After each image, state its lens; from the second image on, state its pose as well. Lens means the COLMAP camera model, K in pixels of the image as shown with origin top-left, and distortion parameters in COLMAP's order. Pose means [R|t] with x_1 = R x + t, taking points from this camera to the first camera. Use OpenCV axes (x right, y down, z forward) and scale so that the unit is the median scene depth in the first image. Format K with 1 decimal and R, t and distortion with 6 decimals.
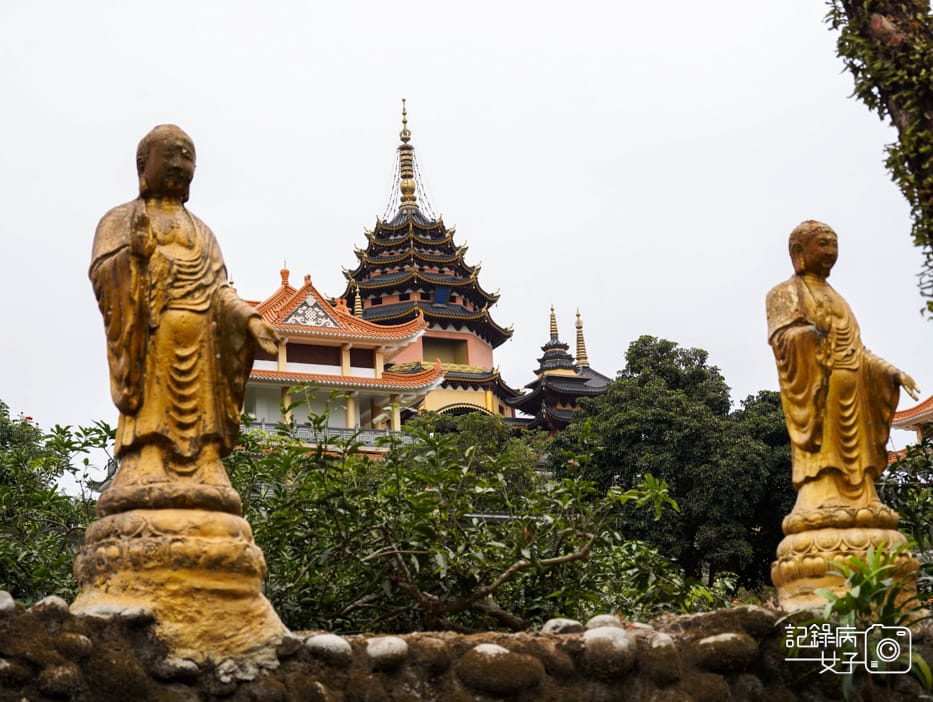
lens RADIAL K [[1647.5, 0, 466.6], [0, 1647.5, 351.5], [0, 0, 1]] dist [-0.019172, 0.000000]
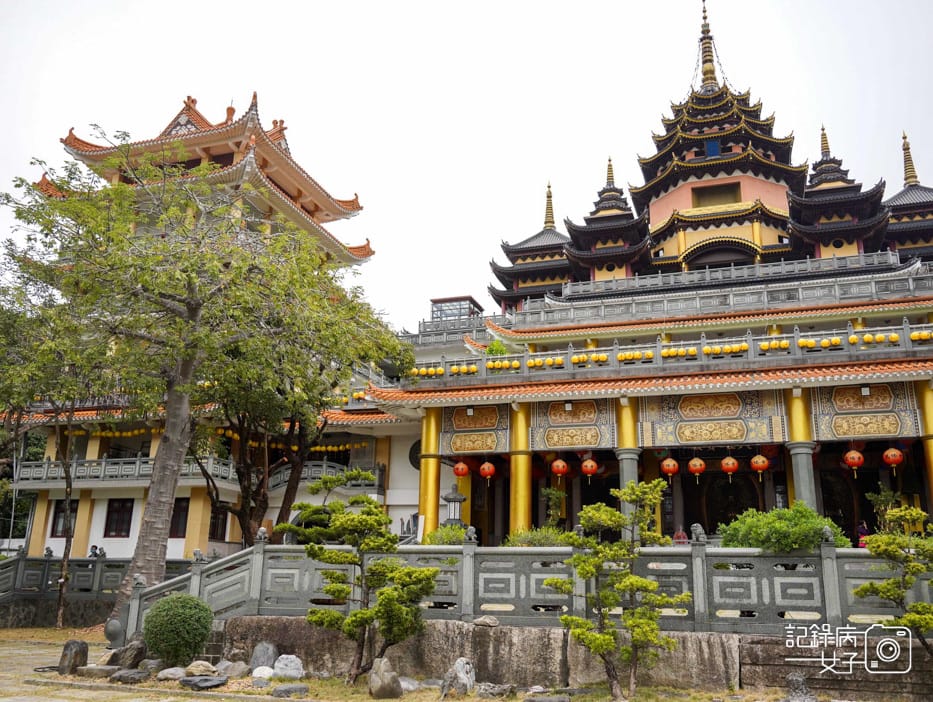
lens RADIAL K [[821.2, 0, 468.9], [0, 821.2, 353.0], [0, 0, 1]] dist [-0.024028, 0.030201]
pose [[0.699897, -0.127126, -0.702839, 0.232364], [0.136178, 0.989733, -0.043410, 0.100355], [0.701142, -0.065329, 0.710023, 0.496742]]
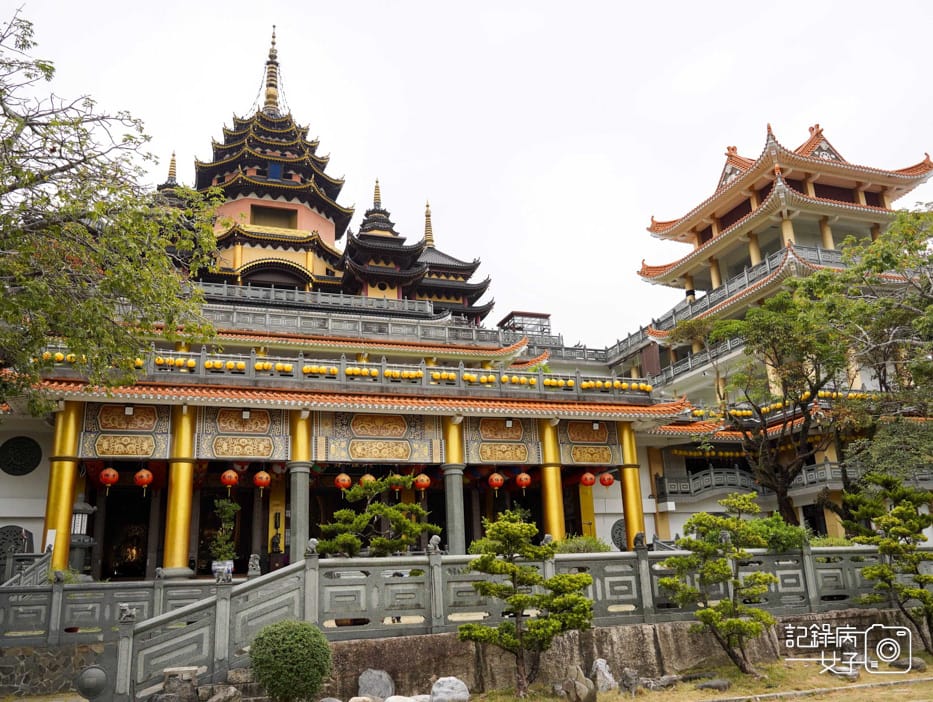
lens RADIAL K [[821.2, 0, 469.3], [0, 821.2, 351.1], [0, 0, 1]] dist [-0.024028, 0.030201]
pose [[0.993941, -0.017189, -0.108567, 0.171372], [0.015880, 0.999791, -0.012910, 0.095852], [0.108766, 0.011108, 0.994005, 0.467541]]
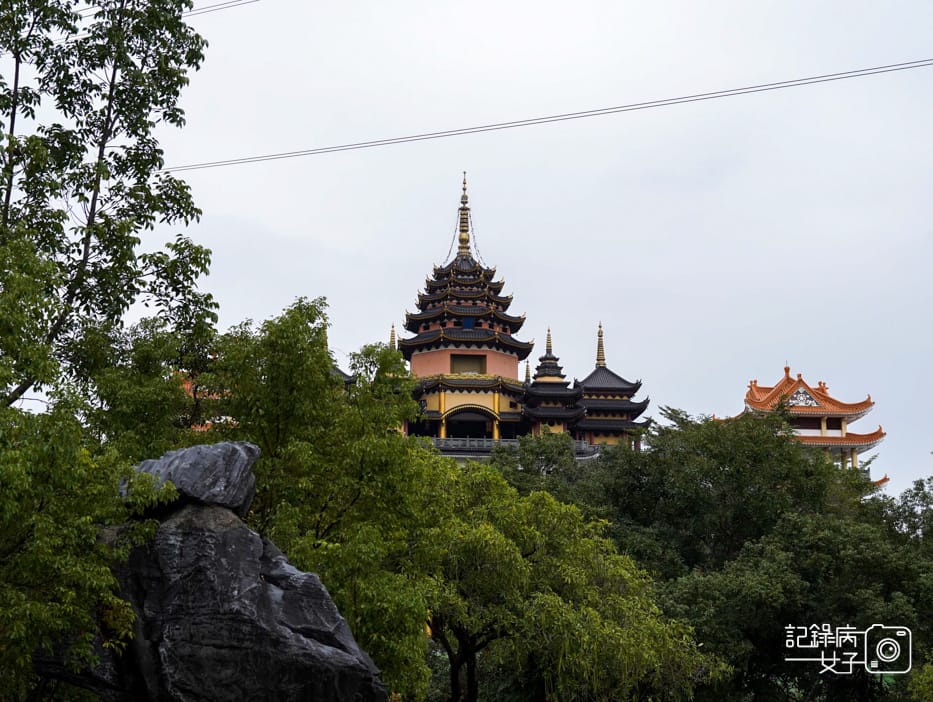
lens RADIAL K [[1513.4, 0, 471.0], [0, 1513.4, 353.6], [0, 0, 1]] dist [-0.011411, 0.000000]
pose [[0.936808, -0.014584, -0.349541, 0.428517], [0.038519, 0.997356, 0.061623, -0.086310], [0.347718, -0.071192, 0.934892, -0.186100]]
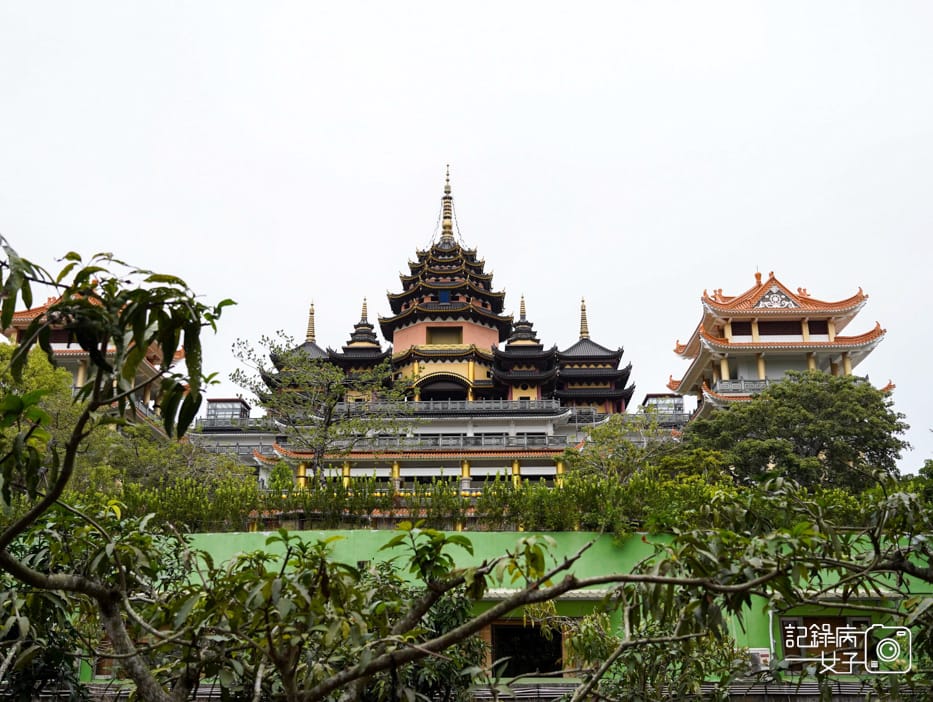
lens RADIAL K [[987.0, 0, 468.2], [0, 987.0, 351.1], [0, 0, 1]] dist [0.000205, 0.000000]
pose [[0.882011, -0.094659, -0.461624, 0.380728], [0.081333, 0.995495, -0.048732, 0.053721], [0.464157, 0.005437, 0.885736, 0.272193]]
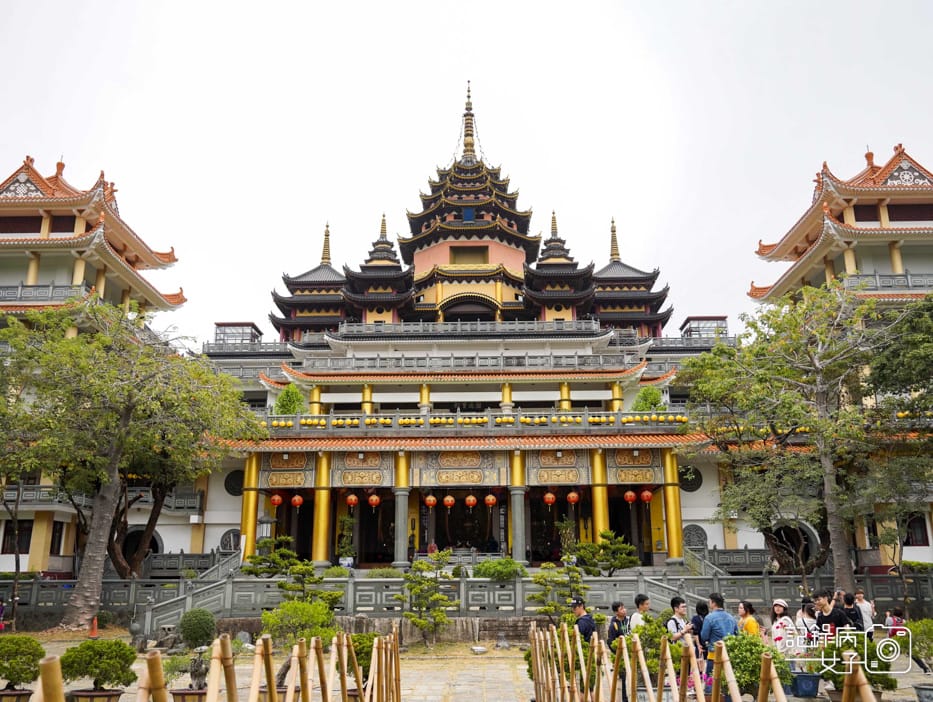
lens RADIAL K [[821.2, 0, 467.2], [0, 821.2, 353.3], [0, 0, 1]] dist [-0.024028, 0.030201]
pose [[0.885756, -0.071259, -0.458648, 0.271893], [0.083068, 0.996528, 0.005594, 0.071306], [0.456657, -0.043053, 0.888601, 0.418758]]
